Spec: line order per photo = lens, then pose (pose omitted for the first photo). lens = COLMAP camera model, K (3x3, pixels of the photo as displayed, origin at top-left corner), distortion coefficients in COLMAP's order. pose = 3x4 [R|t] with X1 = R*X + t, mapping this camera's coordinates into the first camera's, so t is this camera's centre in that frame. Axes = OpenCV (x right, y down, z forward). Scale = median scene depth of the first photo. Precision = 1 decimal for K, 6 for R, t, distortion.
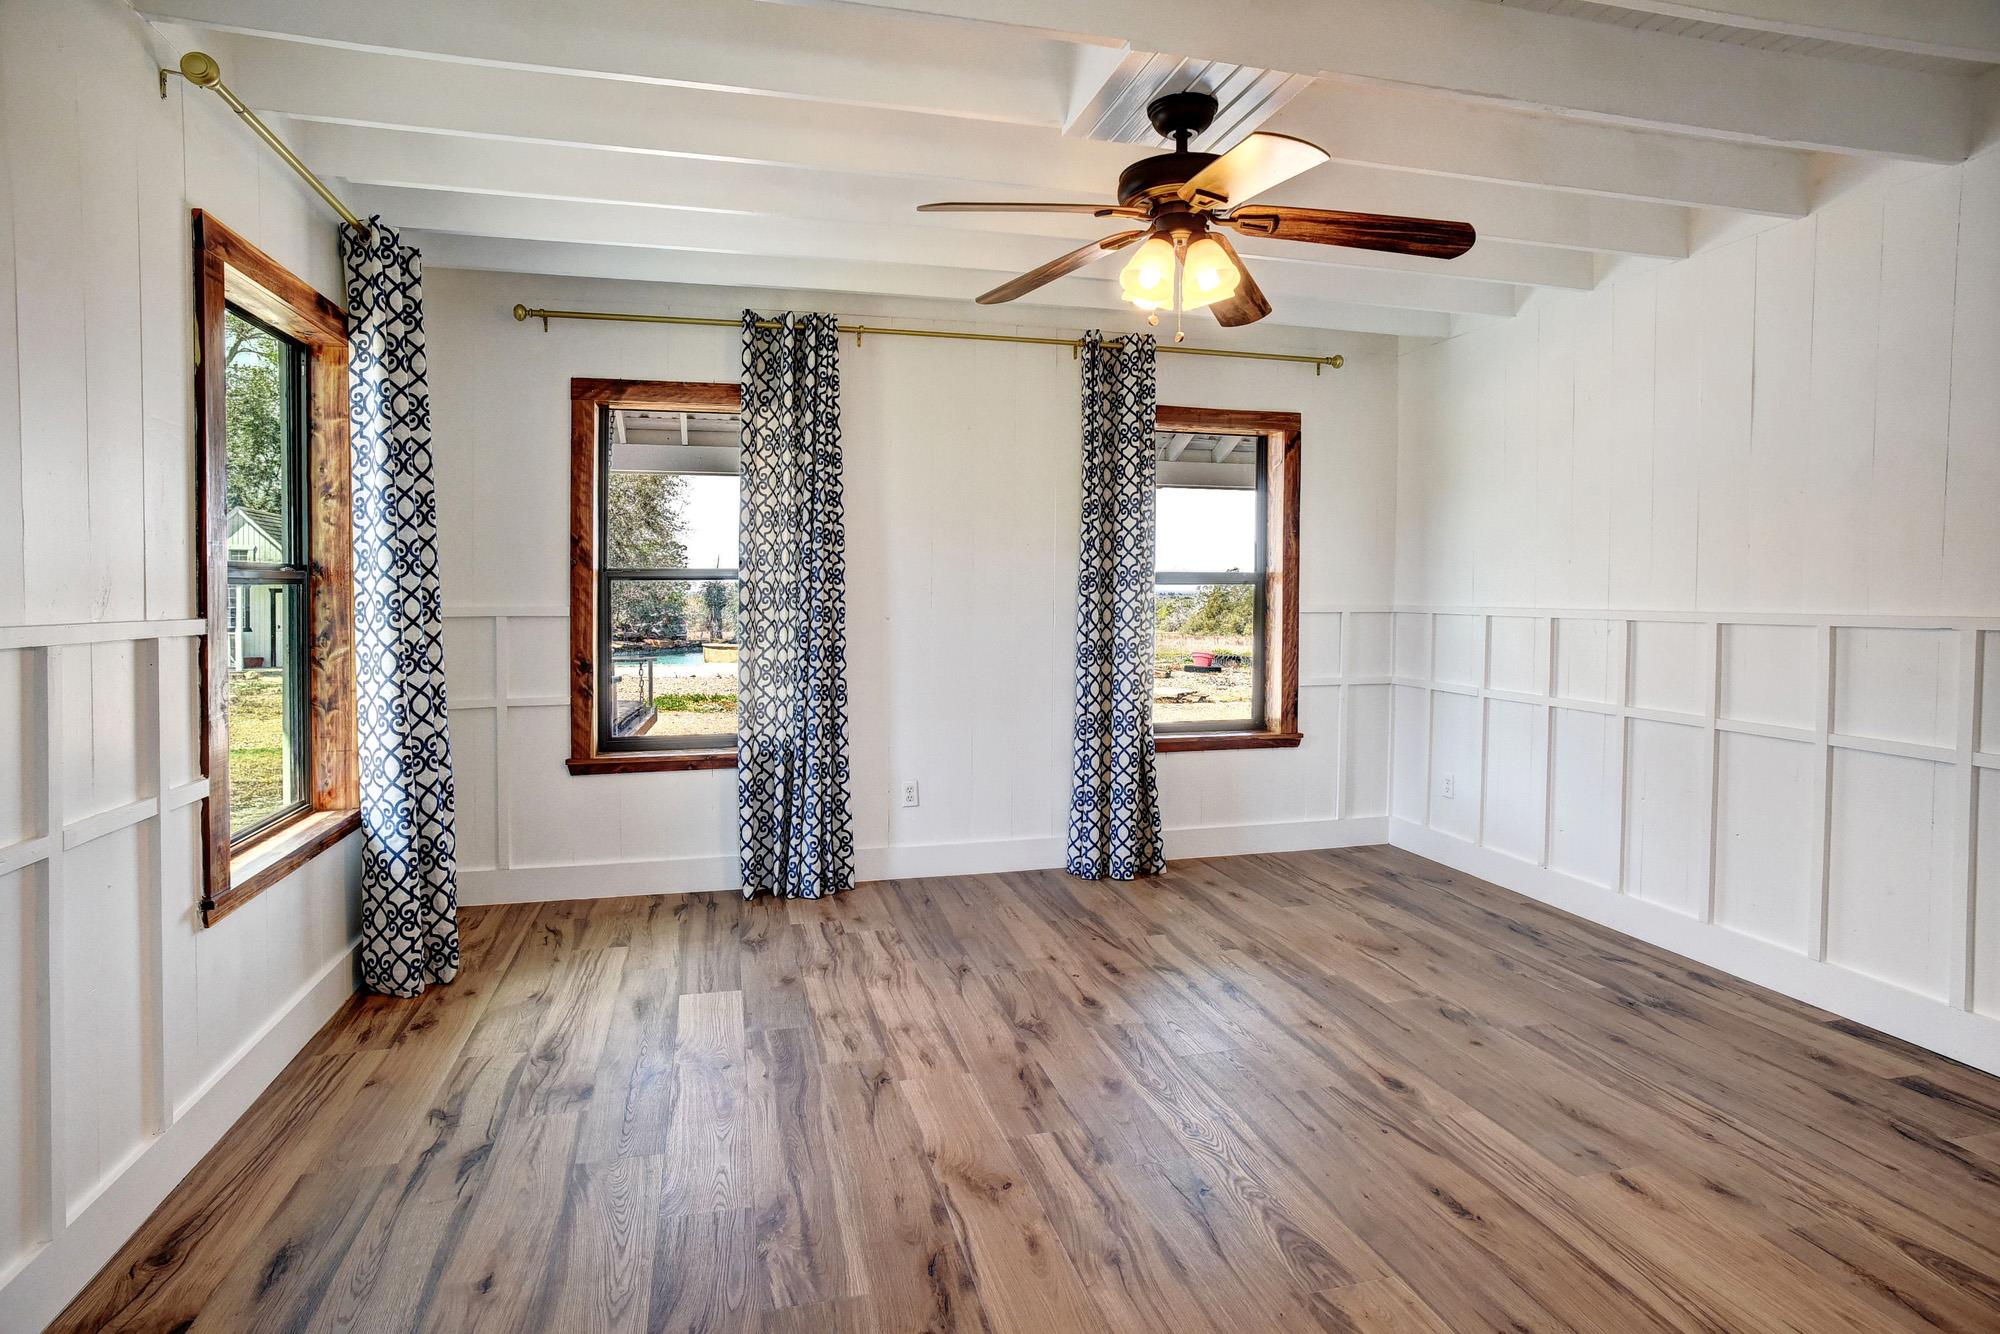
lens RADIAL K [[1042.9, 0, 983.5], [0, 1042.9, 593.4], [0, 0, 1]] dist [-0.066690, 0.039229]
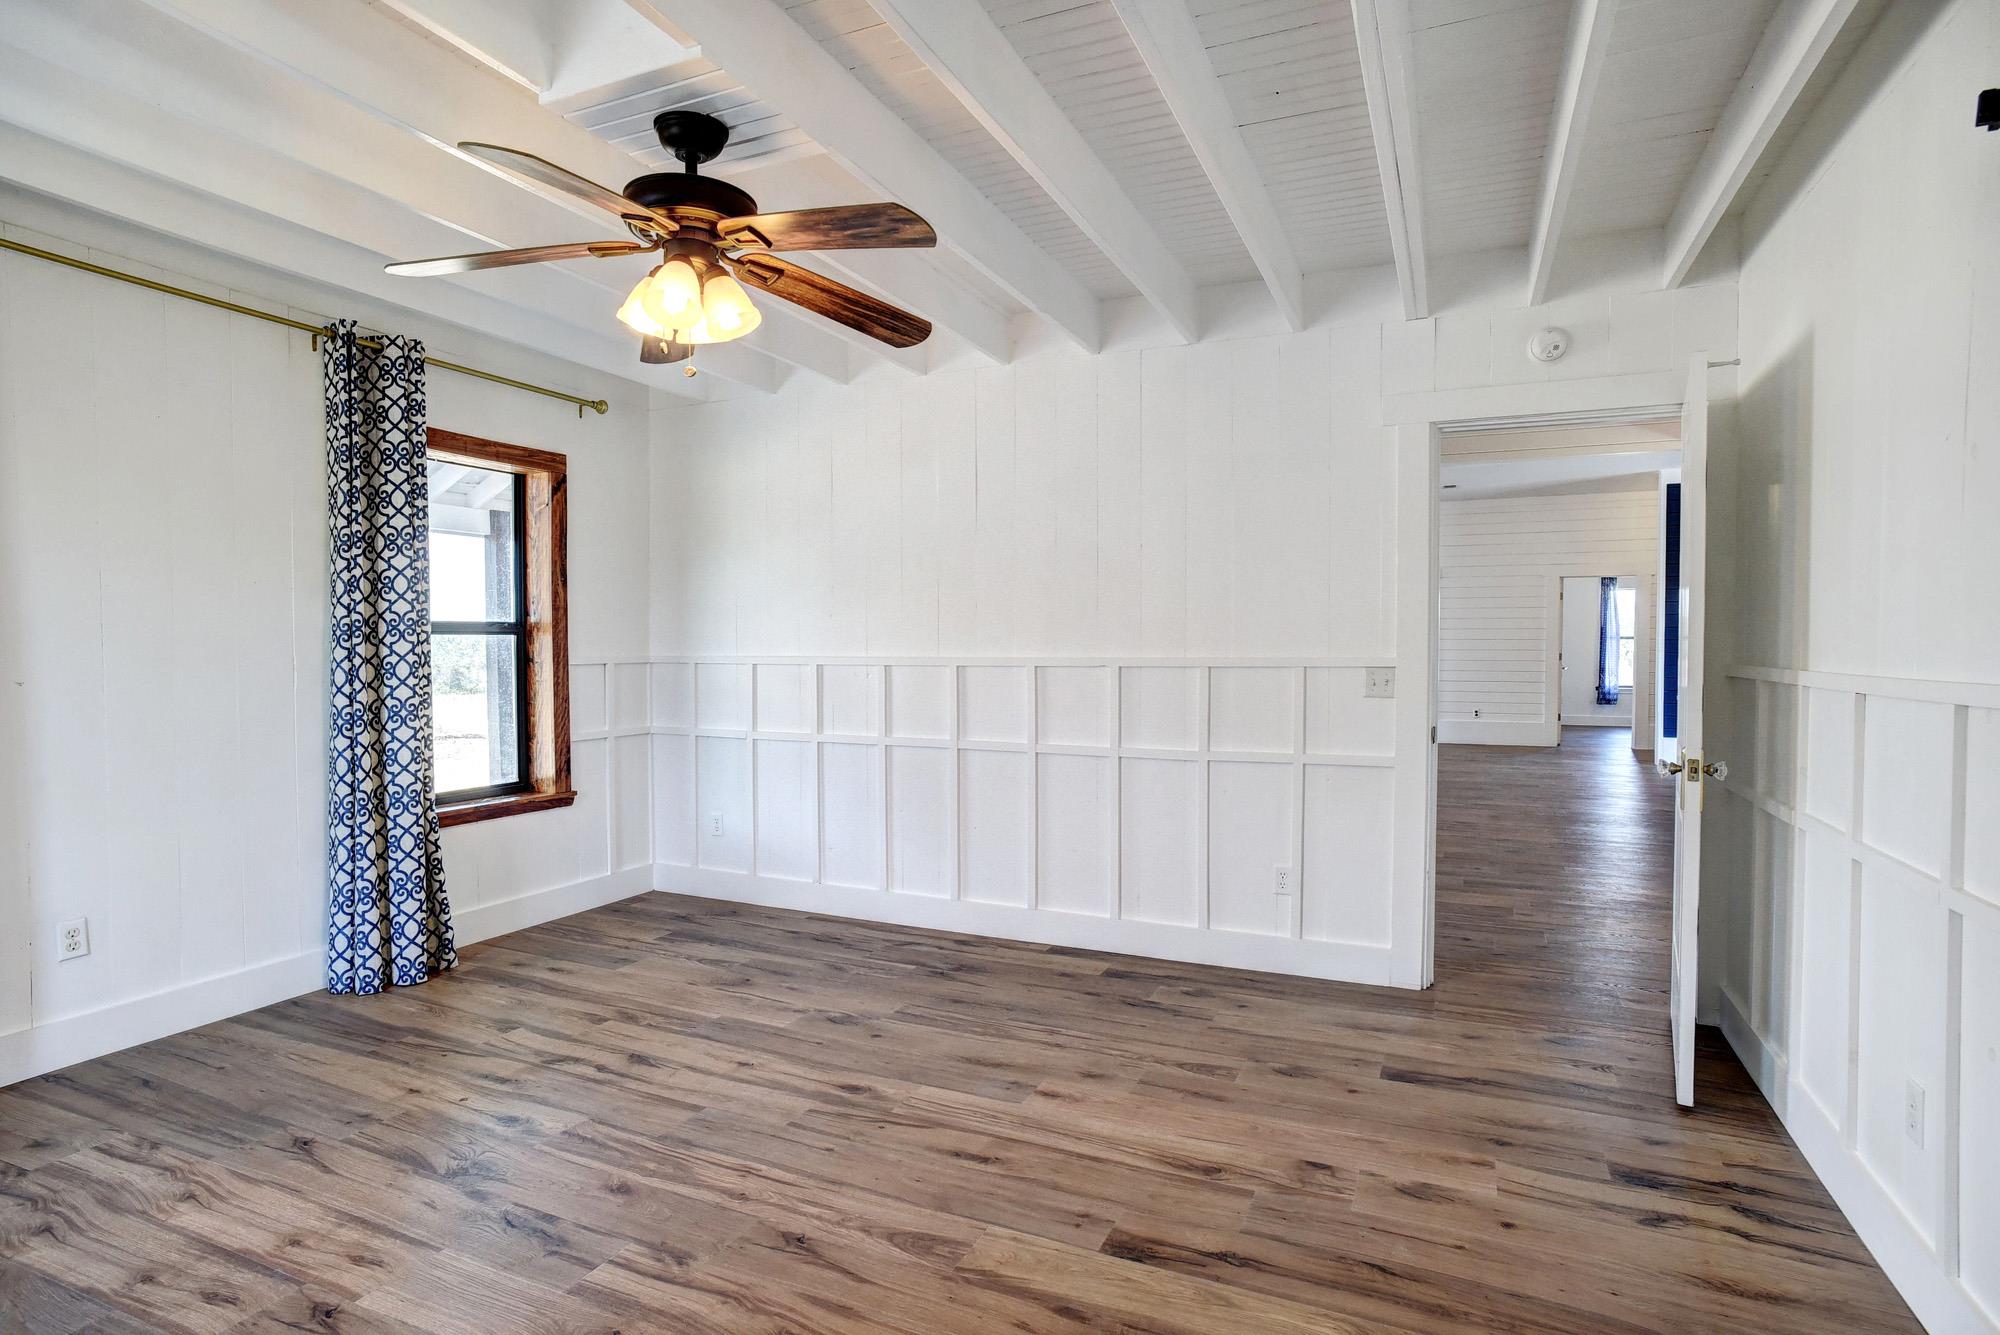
lens RADIAL K [[1043.5, 0, 1003.7], [0, 1043.5, 660.4], [0, 0, 1]] dist [-0.064757, 0.043686]
pose [[0.627385, -0.015995, 0.778545, -0.236191], [0.004378, 0.999846, 0.017014, 0.000193], [-0.778697, -0.007266, 0.627358, 0.118794]]
